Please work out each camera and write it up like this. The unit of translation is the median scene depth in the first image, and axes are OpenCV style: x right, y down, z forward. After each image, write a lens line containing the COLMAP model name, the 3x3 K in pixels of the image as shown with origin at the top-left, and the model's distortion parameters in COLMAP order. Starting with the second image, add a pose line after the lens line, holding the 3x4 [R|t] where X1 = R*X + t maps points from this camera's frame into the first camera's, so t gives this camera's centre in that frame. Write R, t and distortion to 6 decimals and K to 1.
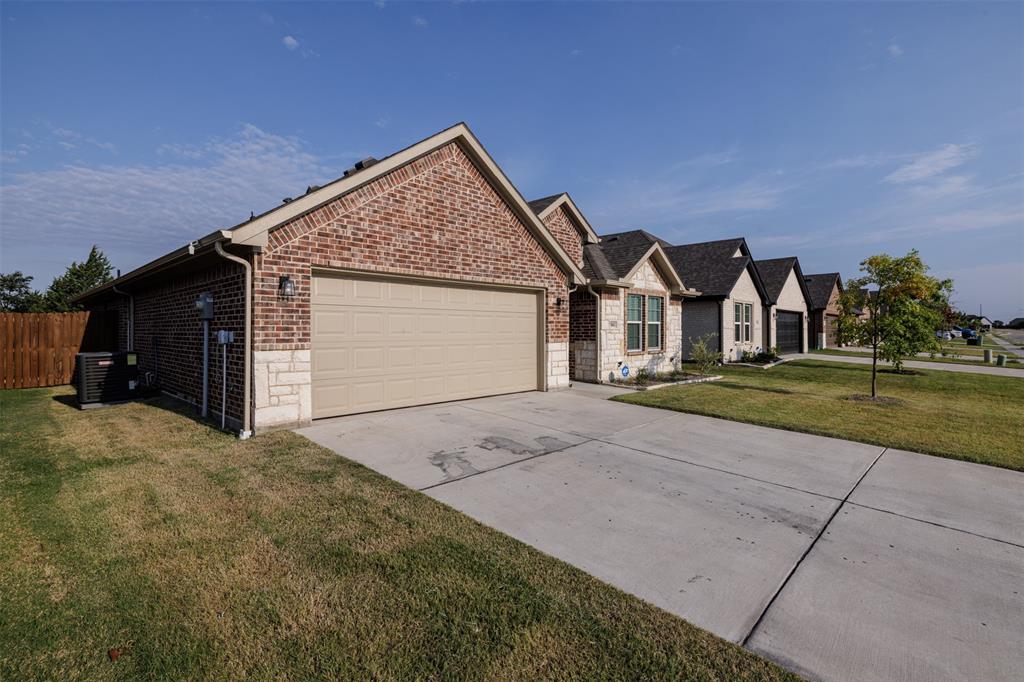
lens RADIAL K [[481.4, 0, 512.0], [0, 481.4, 341.0], [0, 0, 1]] dist [-0.001197, -0.000046]
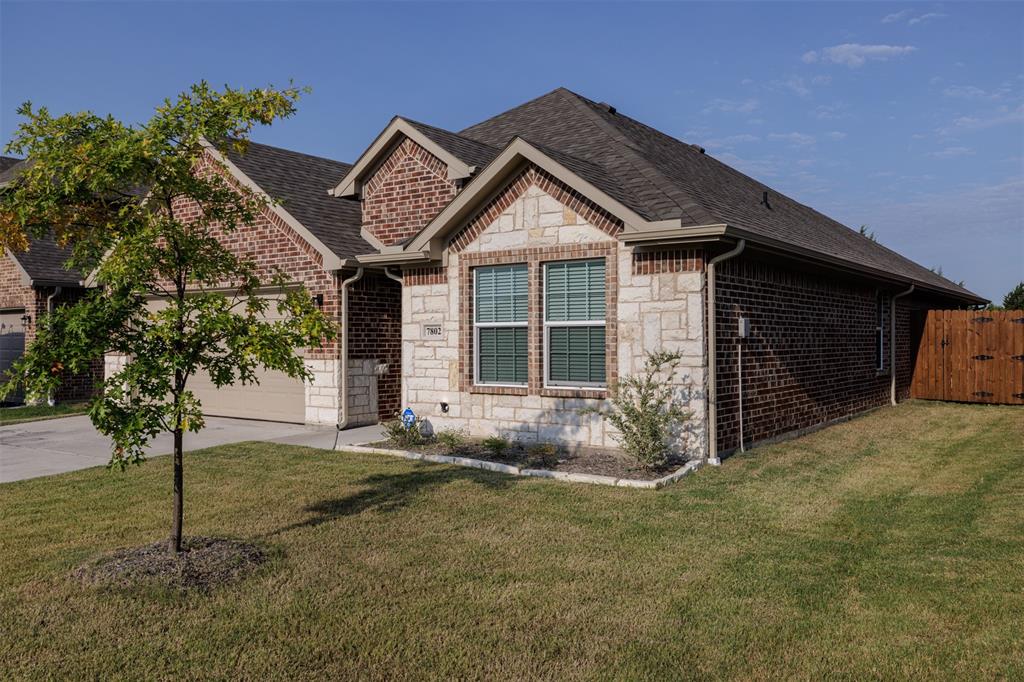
lens RADIAL K [[837.0, 0, 512.0], [0, 837.0, 341.0], [0, 0, 1]] dist [0.002282, -0.000018]
pose [[0.141134, 0.006612, -0.989968, 1.702484], [-0.014681, 0.999882, 0.004586, -0.042465], [0.989882, 0.013886, 0.141214, 1.433004]]
